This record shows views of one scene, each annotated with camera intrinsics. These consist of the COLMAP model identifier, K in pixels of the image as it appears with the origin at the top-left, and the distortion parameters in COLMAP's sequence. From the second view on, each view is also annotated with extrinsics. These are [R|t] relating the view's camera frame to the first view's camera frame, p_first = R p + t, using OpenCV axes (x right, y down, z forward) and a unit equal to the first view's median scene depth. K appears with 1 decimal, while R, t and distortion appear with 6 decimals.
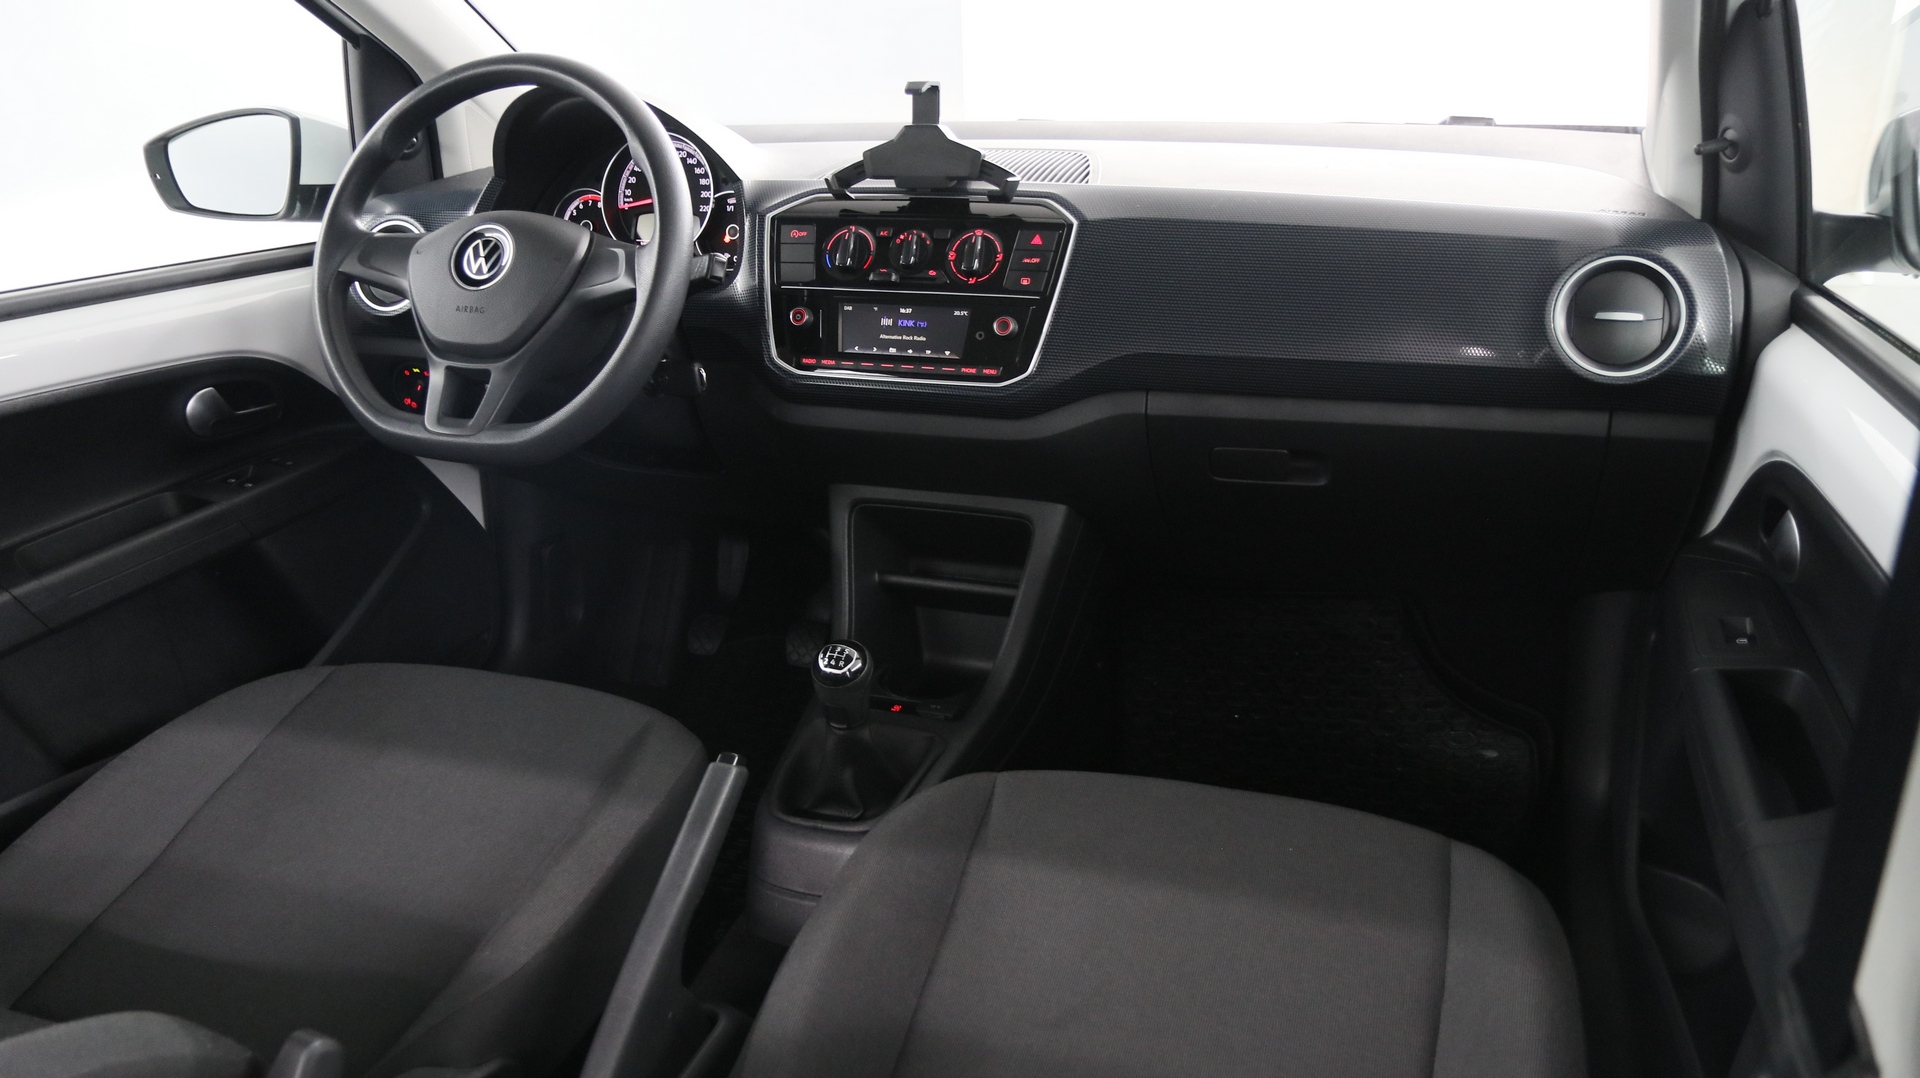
lens RADIAL K [[1442.2, 0, 950.7], [0, 1442.2, 539.9], [0, 0, 1]] dist [-0.020376, 0.023596]
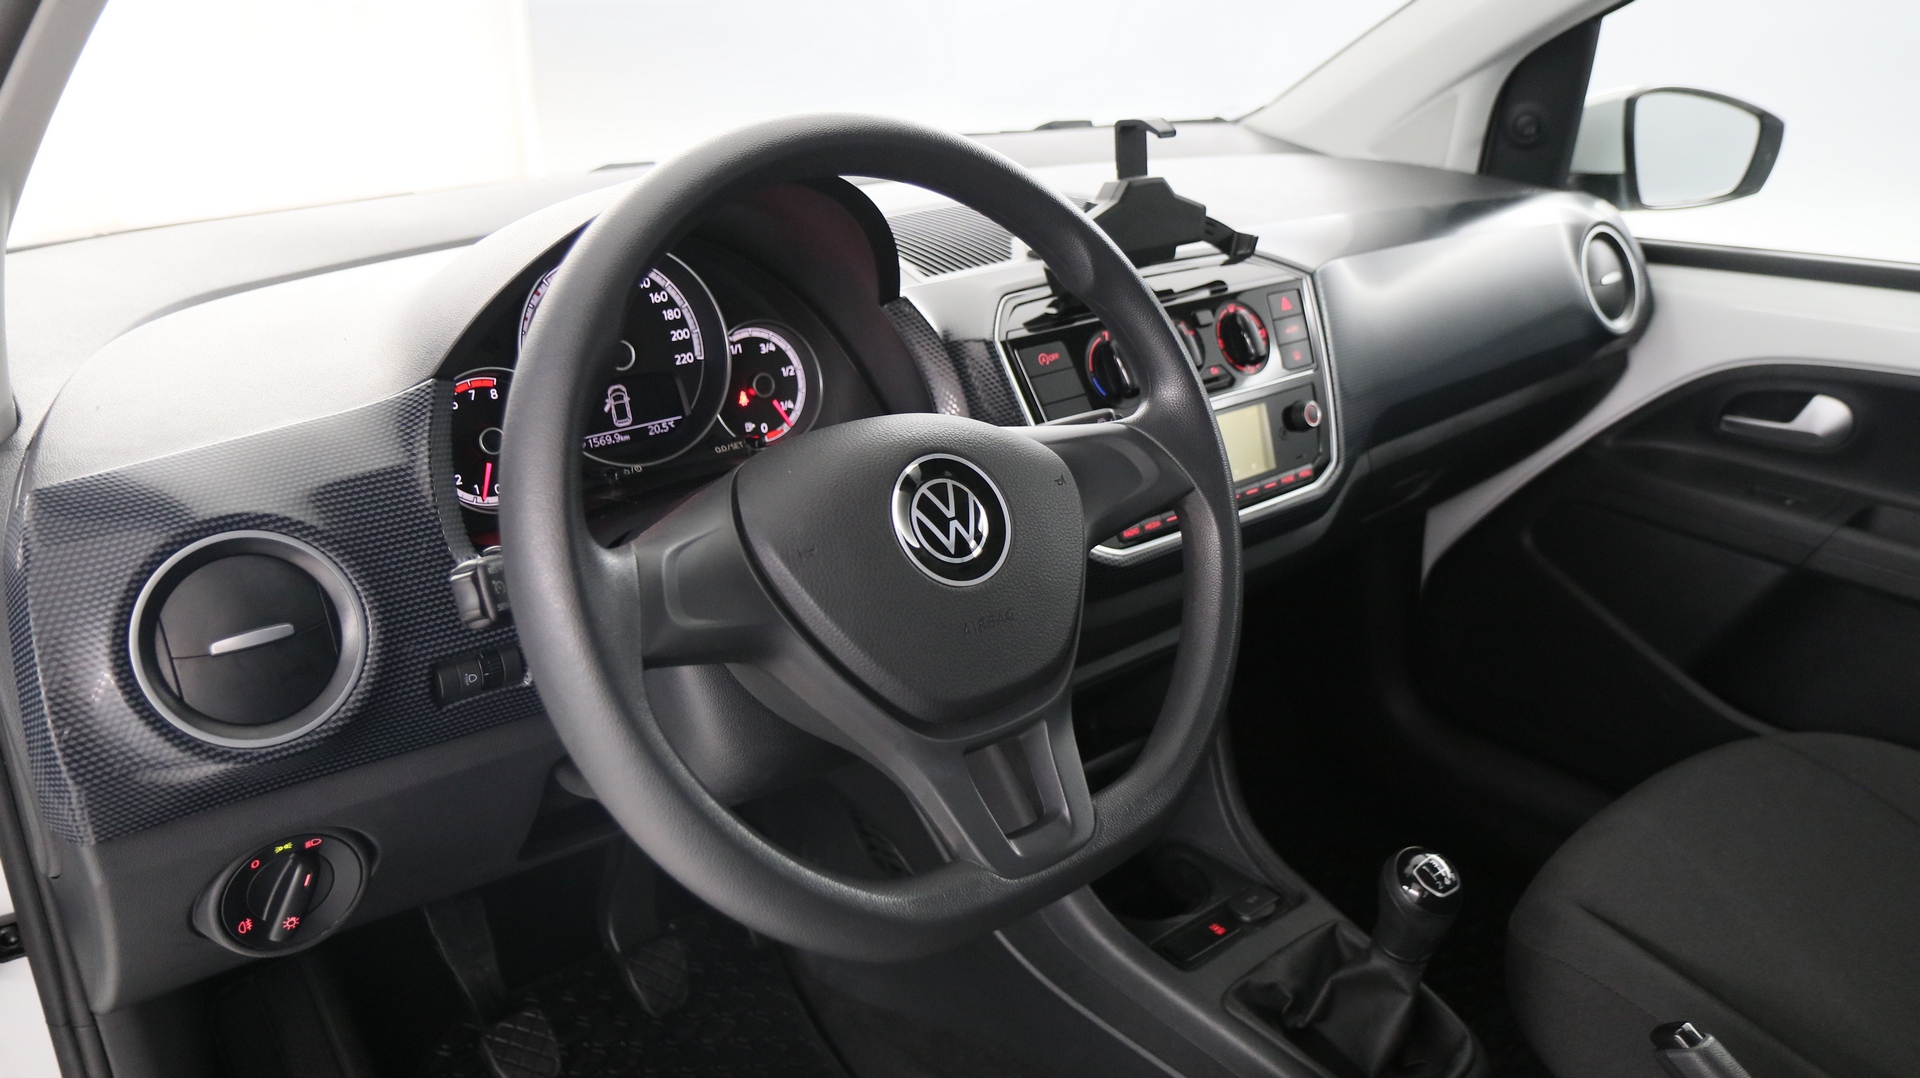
lens RADIAL K [[1442.2, 0, 956.0], [0, 1442.2, 539.1], [0, 0, 1]] dist [-0.020376, 0.023596]
pose [[0.512817, -0.298496, 0.804934, -0.706706], [0.290203, 0.942687, 0.164694, -0.262152], [-0.807961, 0.149136, 0.570050, 0.682739]]
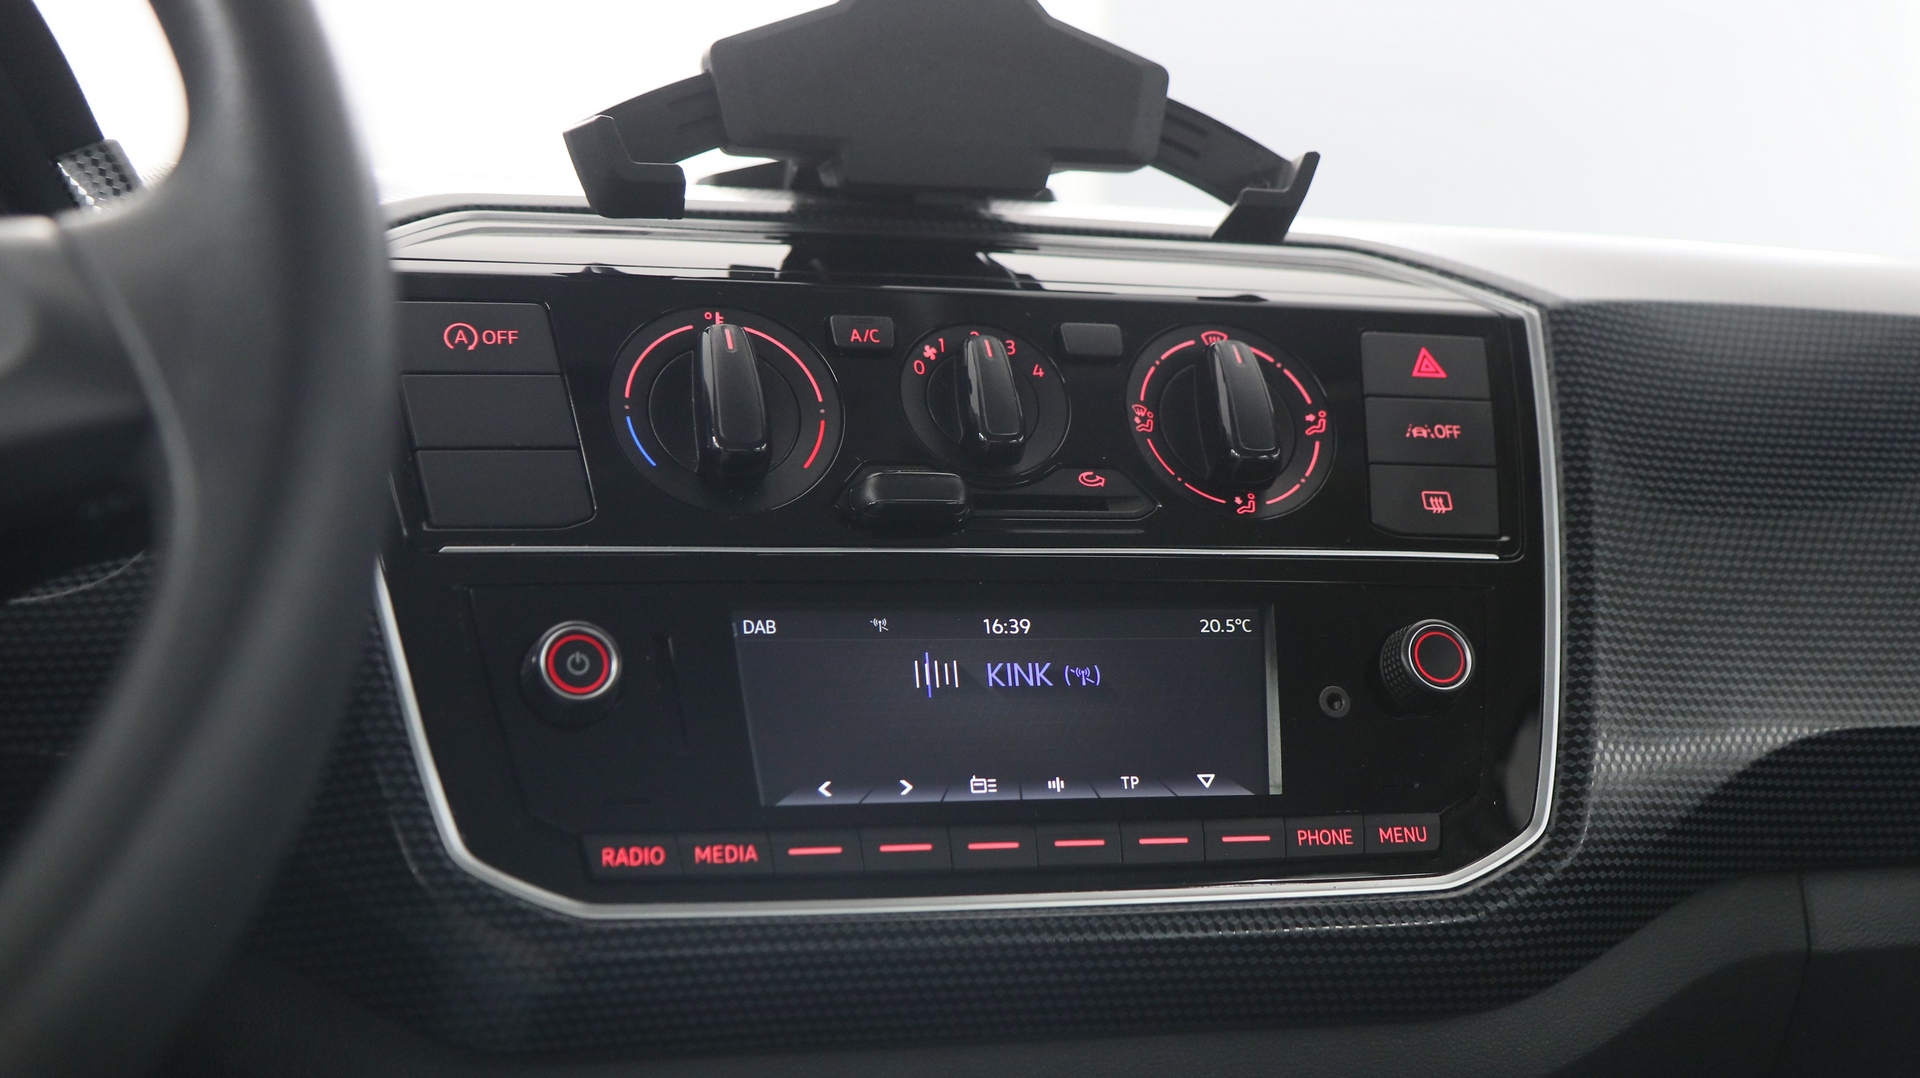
lens RADIAL K [[2565.1, 0, 961.4], [0, 2565.1, 535.1], [0, 0, 1]] dist [-0.021368, 0.000000]
pose [[0.801576, 0.021167, 0.597518, -0.300165], [0.168614, 0.950806, -0.259880, -0.060085], [-0.573624, 0.309064, 0.758574, 0.660971]]
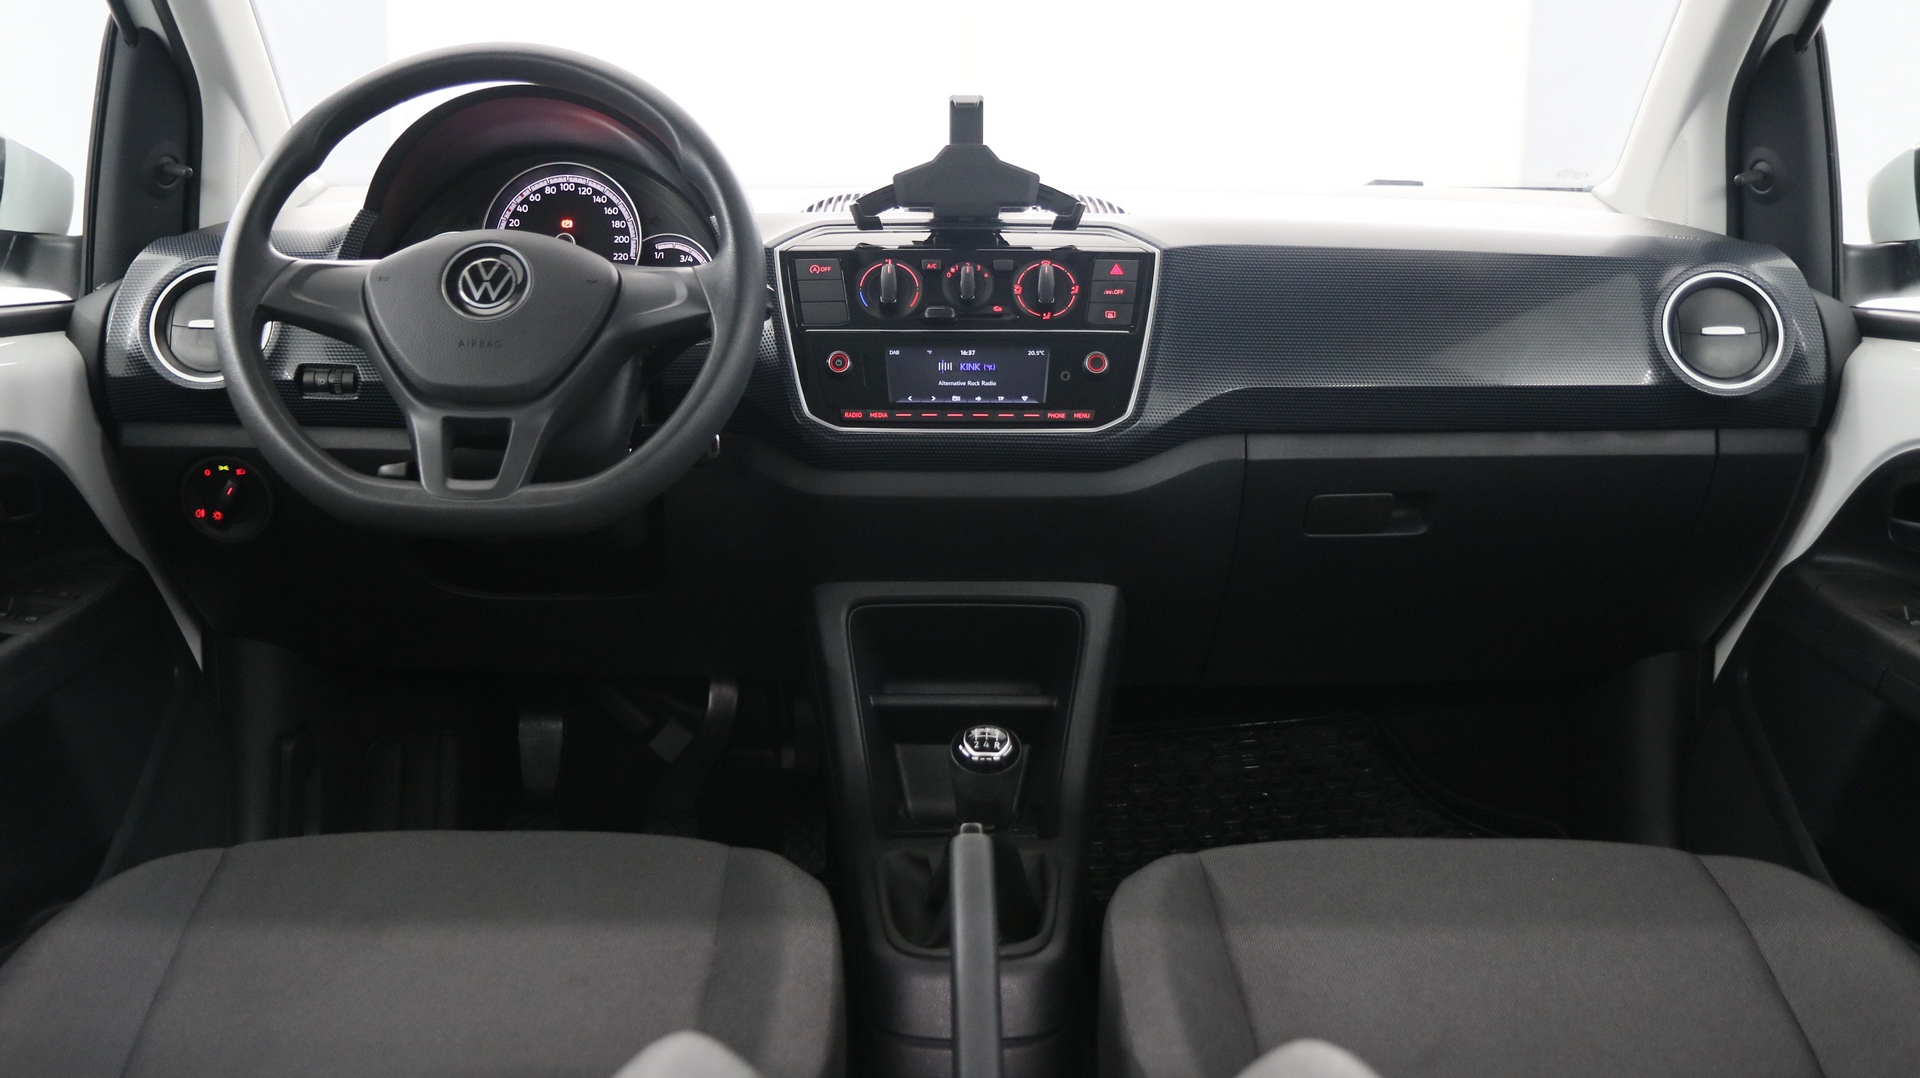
lens RADIAL K [[2070.0, 0, 950.6], [0, 2070.0, 542.4], [0, 0, 1]] dist [-0.009979, 0.000000]
pose [[0.938143, -0.034191, 0.344557, -0.464905], [0.092240, 0.983831, -0.153521, 0.138392], [-0.333737, 0.175806, 0.926127, -0.112585]]
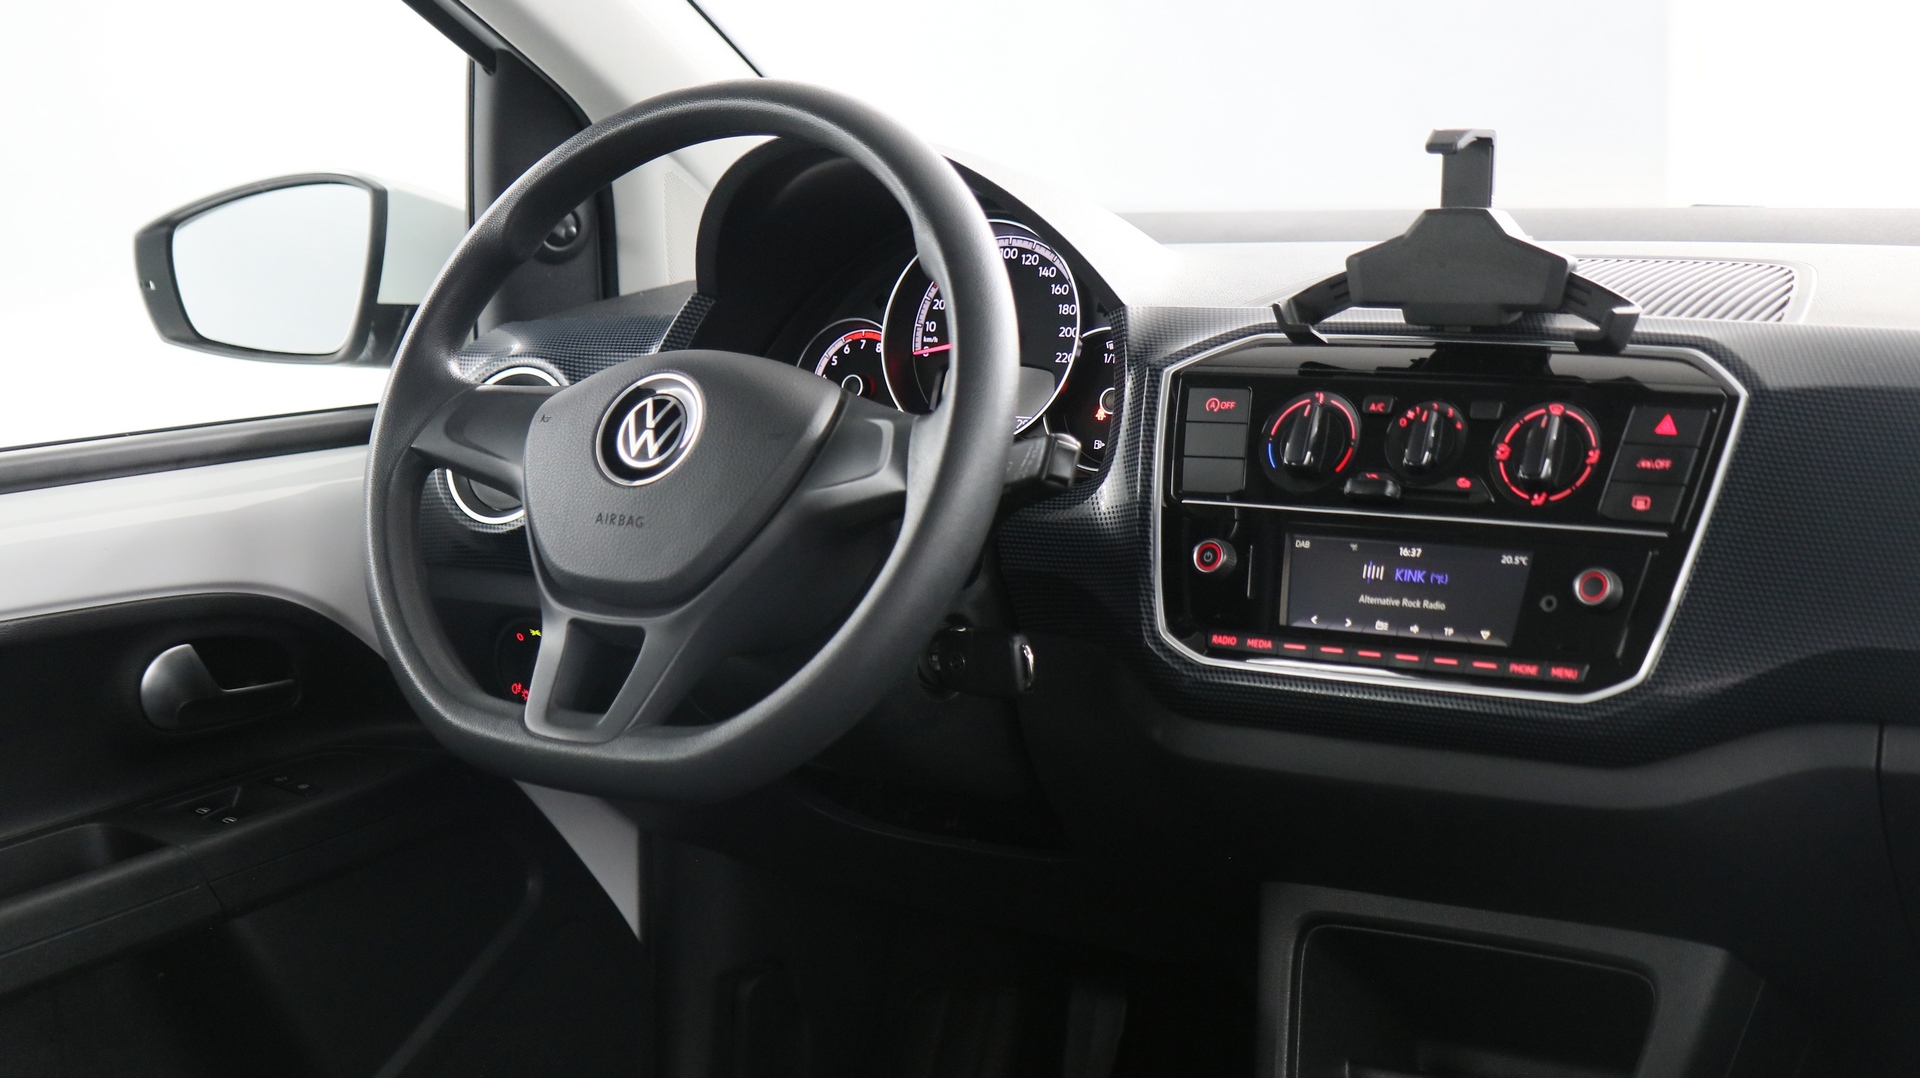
lens RADIAL K [[2918.6, 0, 982.3], [0, 2918.6, 571.8], [0, 0, 1]] dist [0.005156, 0.000000]
pose [[0.973684, 0.036500, -0.224963, 0.056259], [-0.072381, 0.985512, -0.153383, 0.022247], [0.216105, 0.165630, 0.962219, -0.054920]]
